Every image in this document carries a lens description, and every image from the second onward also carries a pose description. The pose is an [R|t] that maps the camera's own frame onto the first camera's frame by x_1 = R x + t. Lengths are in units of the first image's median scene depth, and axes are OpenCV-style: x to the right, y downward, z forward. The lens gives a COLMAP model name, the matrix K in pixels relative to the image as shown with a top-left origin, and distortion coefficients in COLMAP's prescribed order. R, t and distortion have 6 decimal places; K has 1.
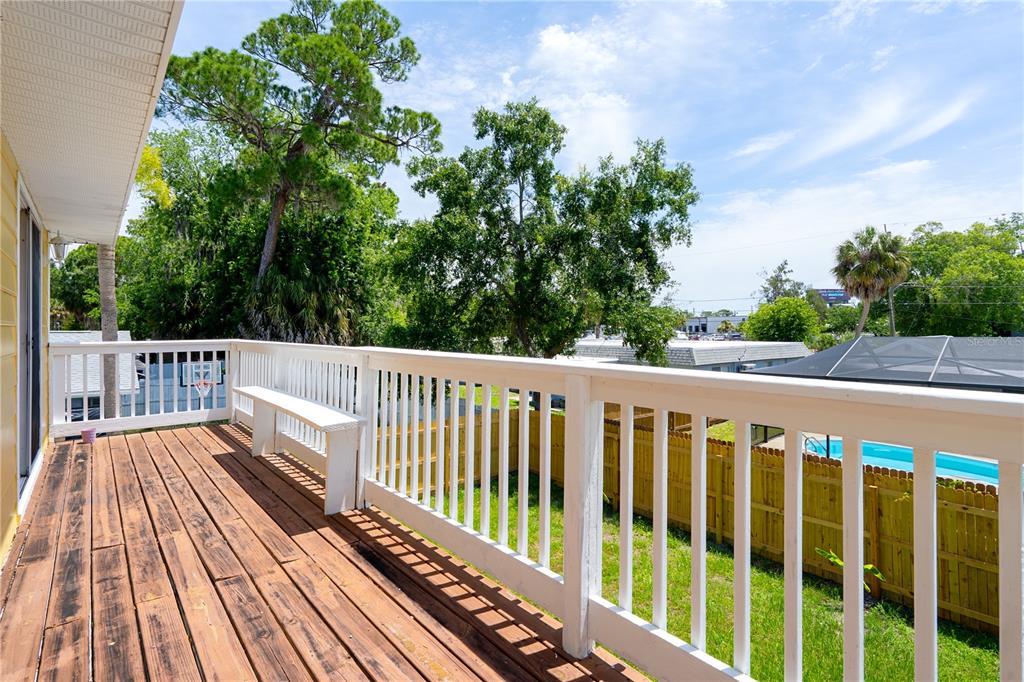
lens RADIAL K [[506.2, 0, 505.3], [0, 506.2, 327.4], [0, 0, 1]] dist [-0.003730, 0.000394]
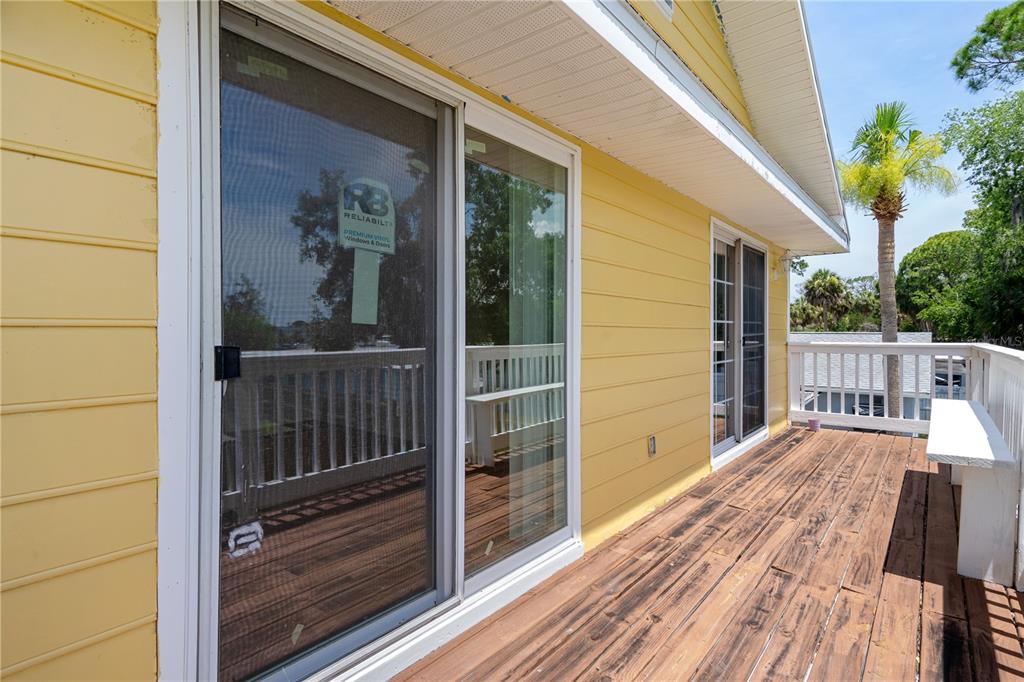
lens RADIAL K [[506.2, 0, 502.7], [0, 506.2, 334.2], [0, 0, 1]] dist [-0.003730, 0.000394]
pose [[0.176991, 0.008679, -0.984174, 0.283431], [0.001482, 0.999958, 0.009085, 0.001616], [0.984211, -0.003066, 0.176971, 0.200137]]
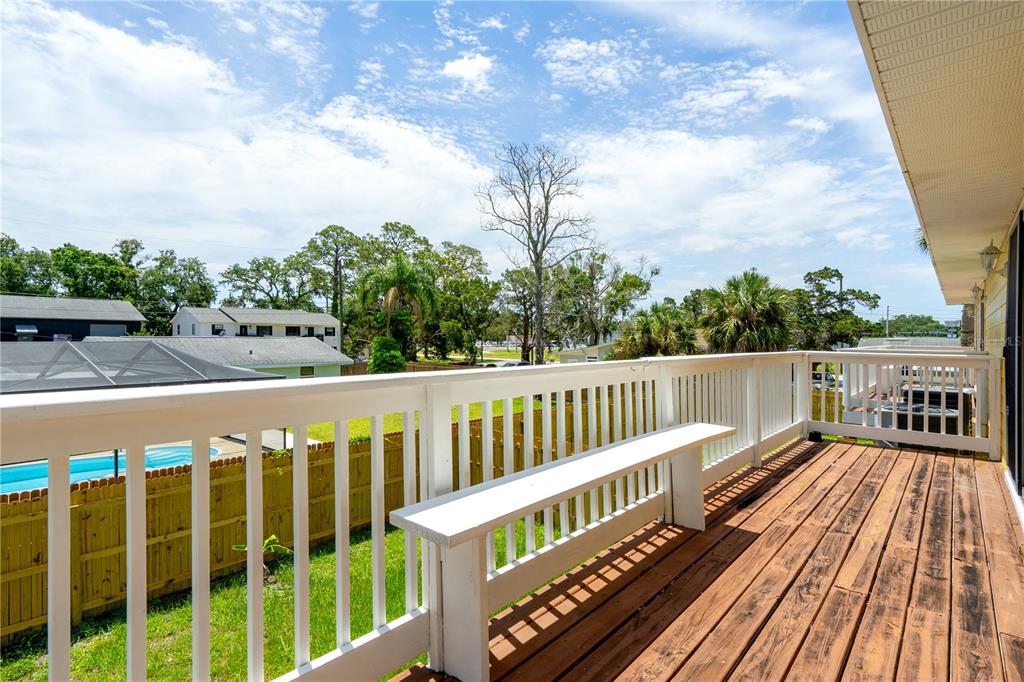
lens RADIAL K [[506.2, 0, 499.7], [0, 506.2, 333.7], [0, 0, 1]] dist [-0.003730, 0.000394]
pose [[-0.147263, 0.008226, 0.989063, -1.335652], [-0.009330, 0.999909, -0.009706, 0.002011], [-0.989053, -0.010658, -0.147173, 1.618943]]
